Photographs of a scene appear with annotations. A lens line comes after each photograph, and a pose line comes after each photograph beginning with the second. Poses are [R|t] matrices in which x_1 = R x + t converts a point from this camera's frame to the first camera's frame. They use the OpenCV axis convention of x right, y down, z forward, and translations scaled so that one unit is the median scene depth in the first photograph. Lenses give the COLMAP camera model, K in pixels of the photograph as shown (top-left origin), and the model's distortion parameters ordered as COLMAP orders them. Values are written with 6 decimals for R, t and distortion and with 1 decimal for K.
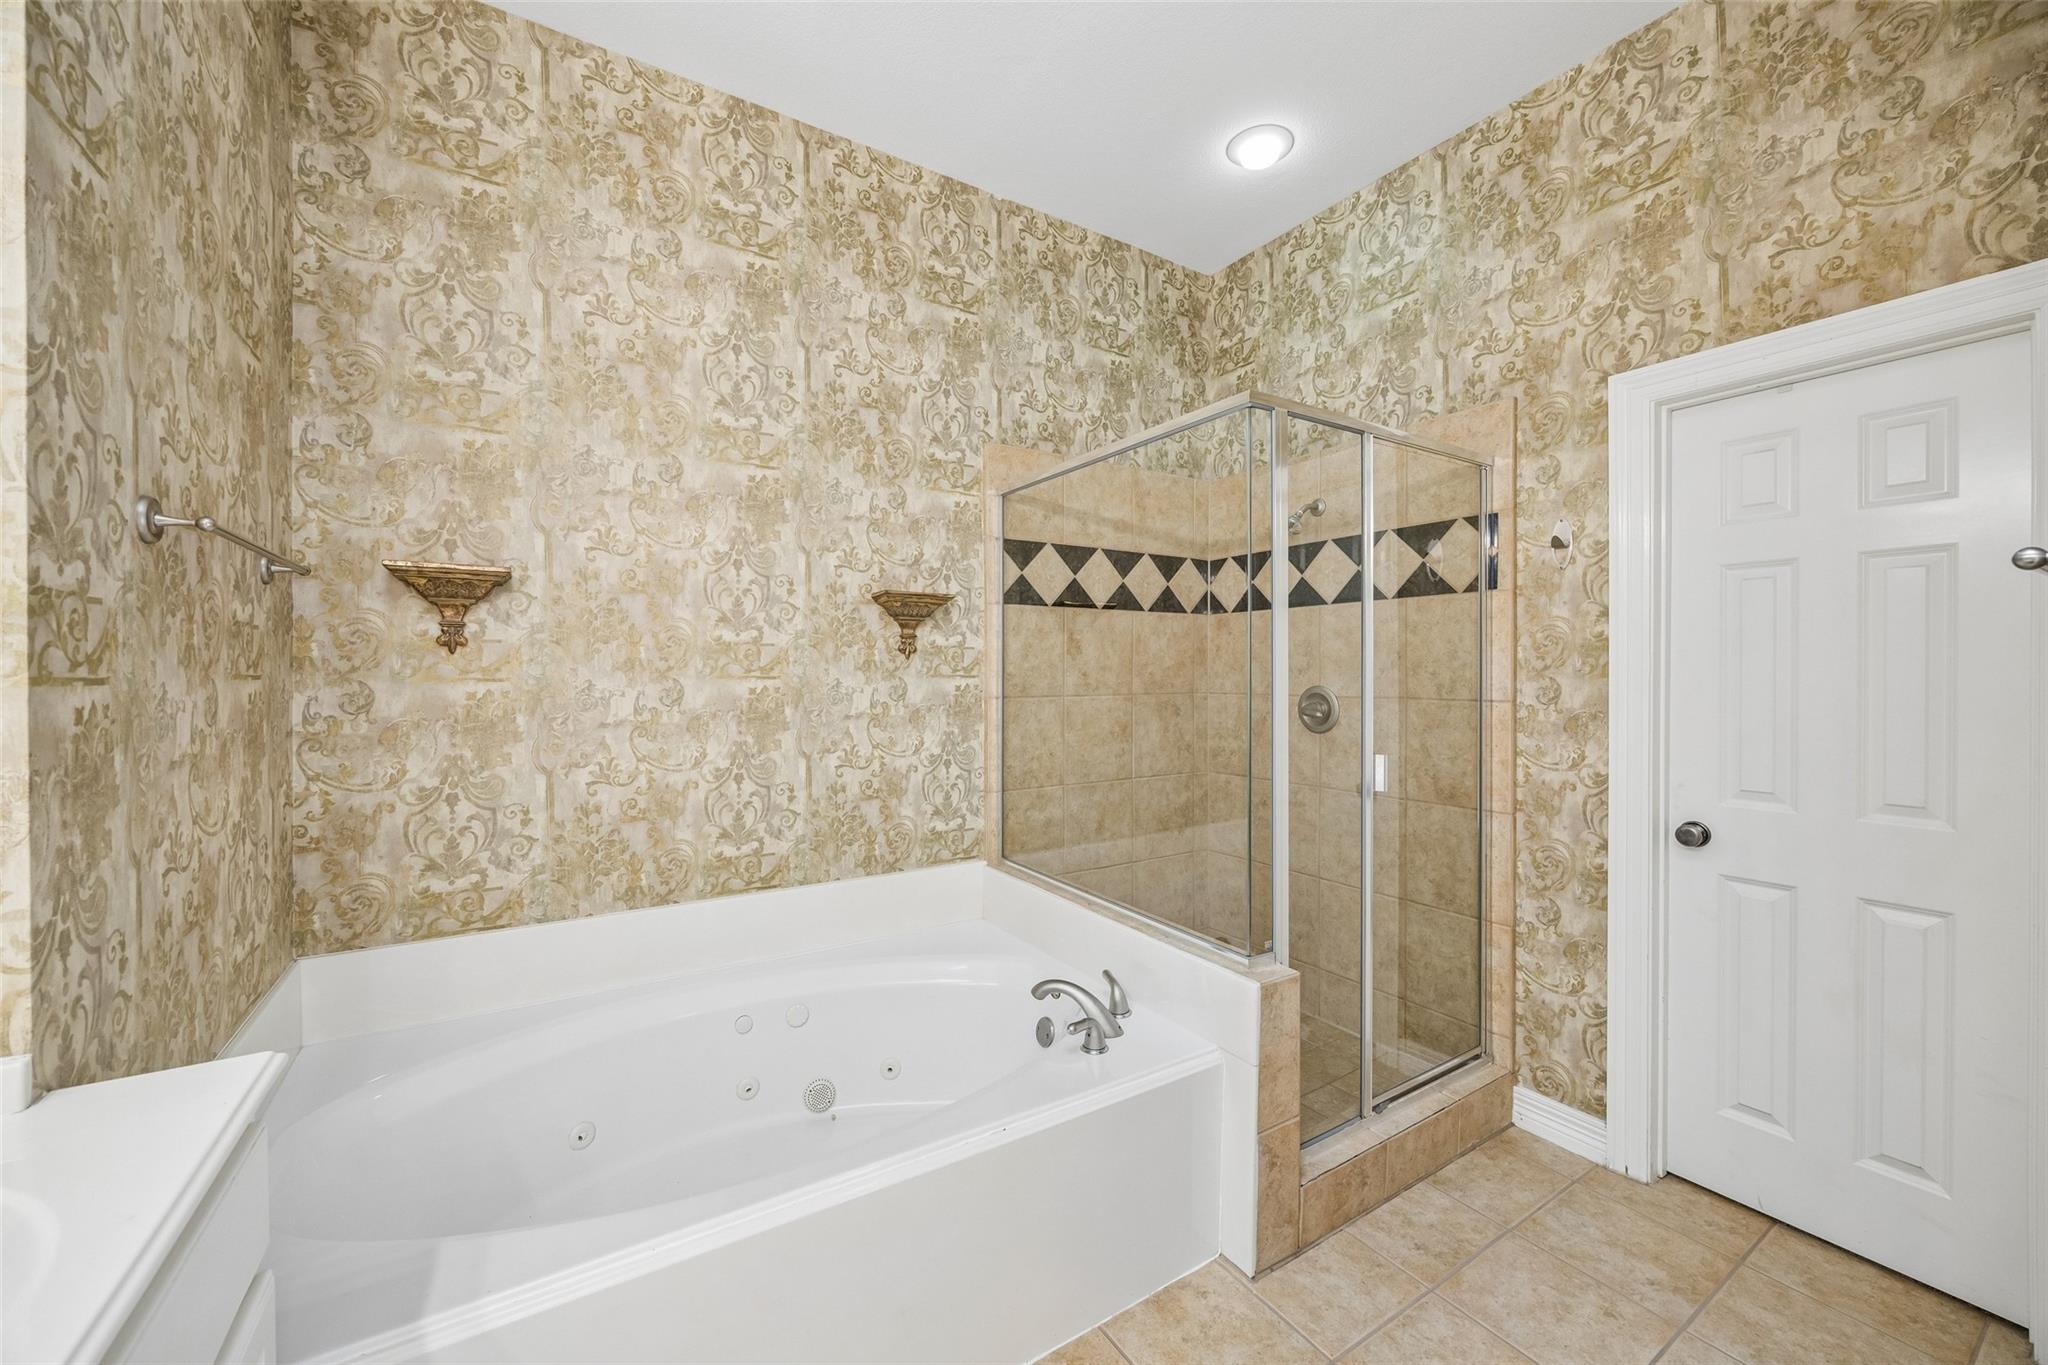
lens RADIAL K [[779.2, 0, 1023.0], [0, 779.2, 677.5], [0, 0, 1]] dist [-0.003615, -0.000200]
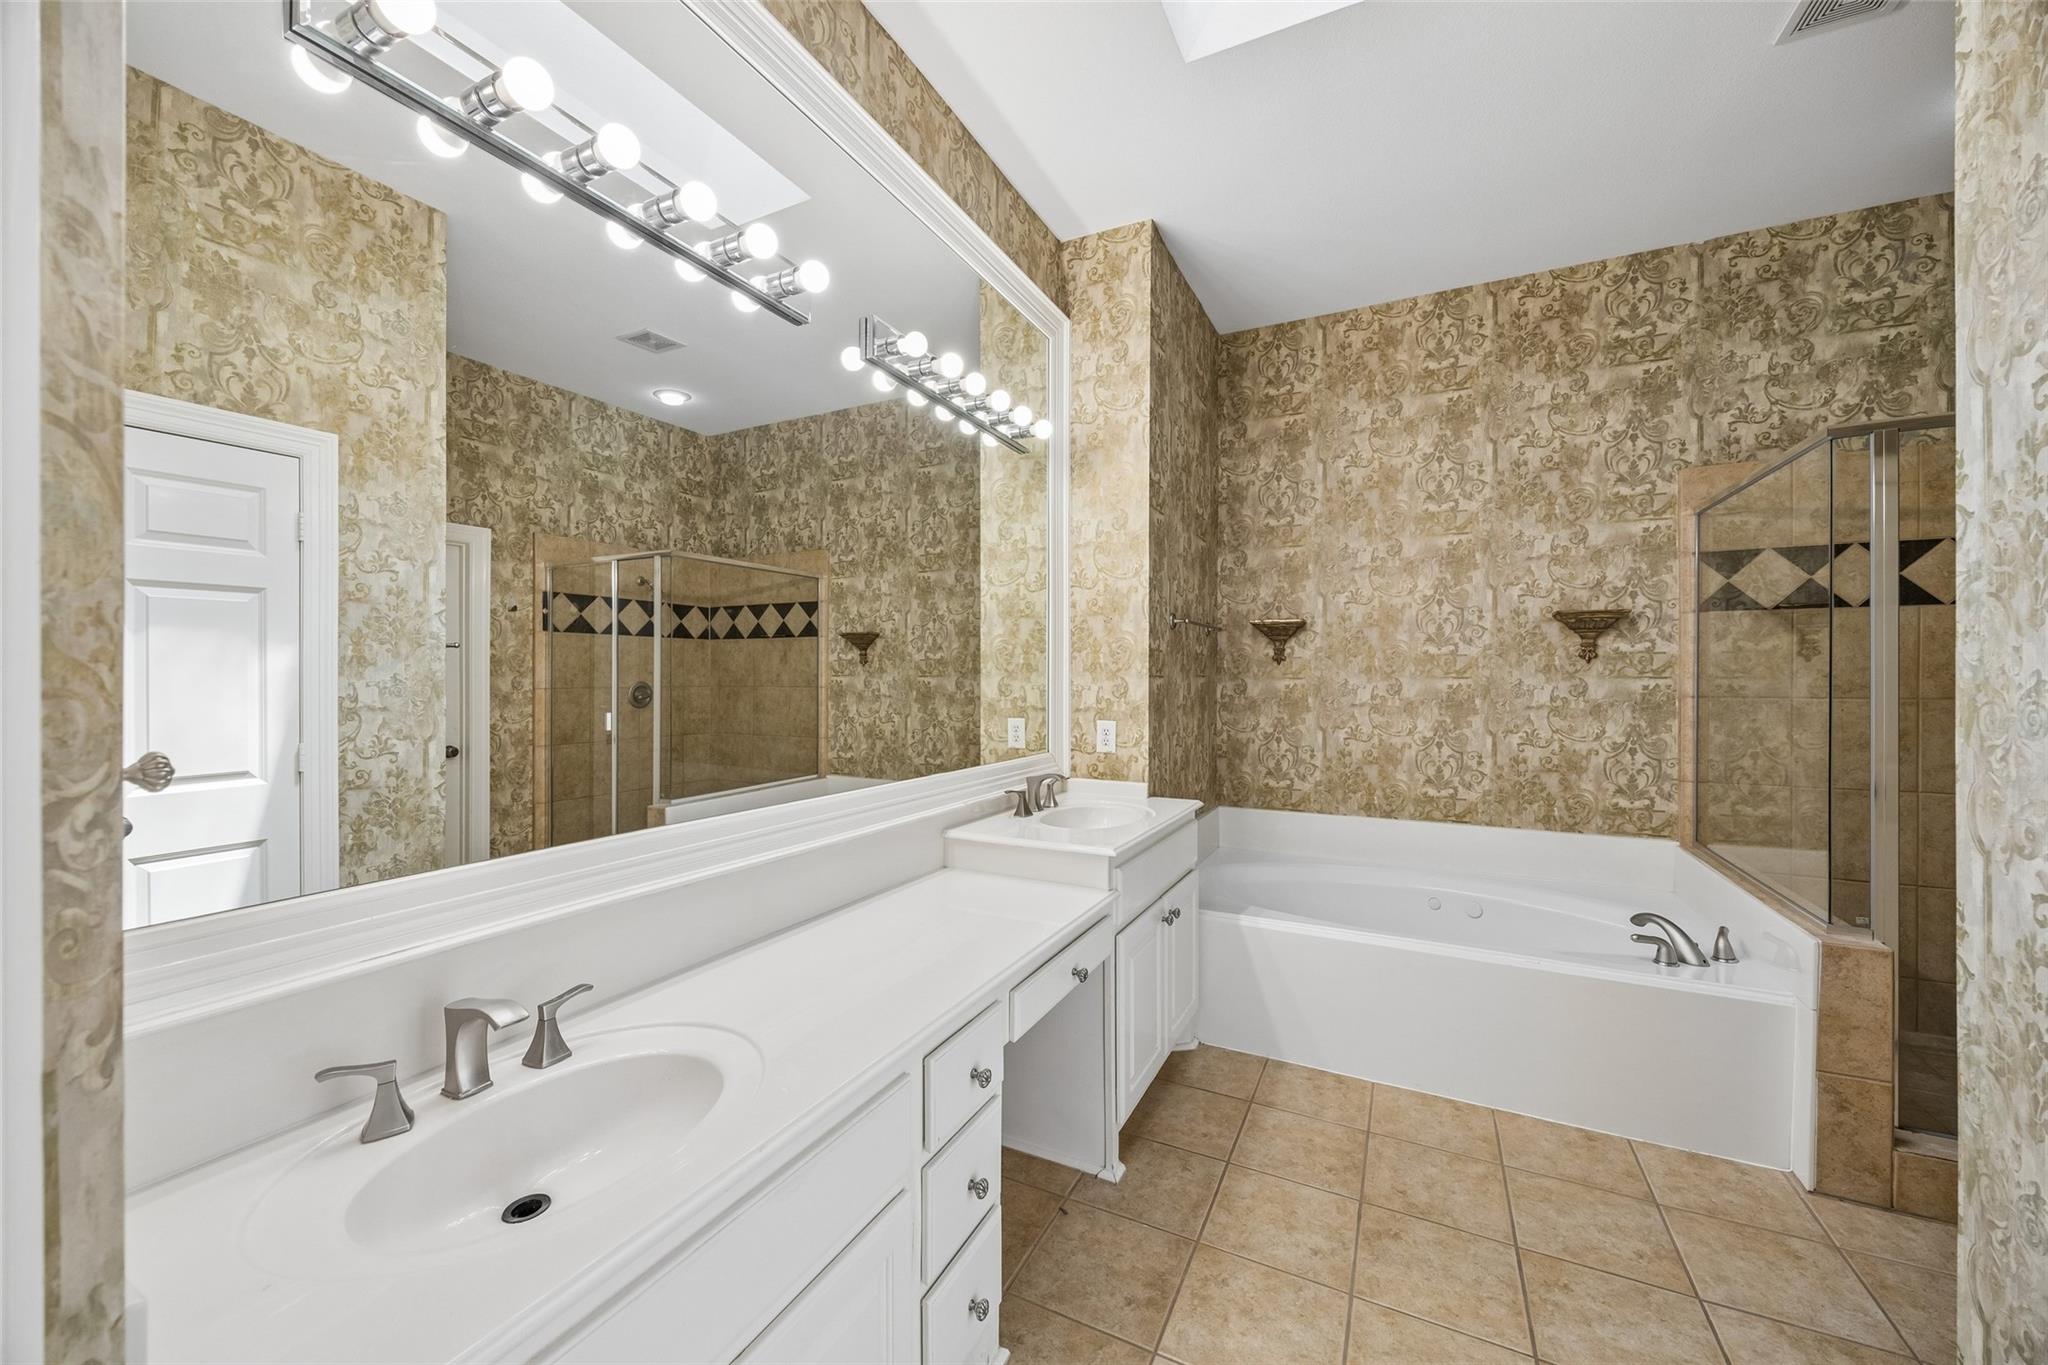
lens RADIAL K [[779.2, 0, 1018.0], [0, 779.2, 684.2], [0, 0, 1]] dist [-0.003615, -0.000200]
pose [[0.506435, 0.009222, -0.862229, 0.510707], [-0.006010, 0.999956, 0.007165, 0.006558], [0.862257, 0.001554, 0.506468, -0.455911]]
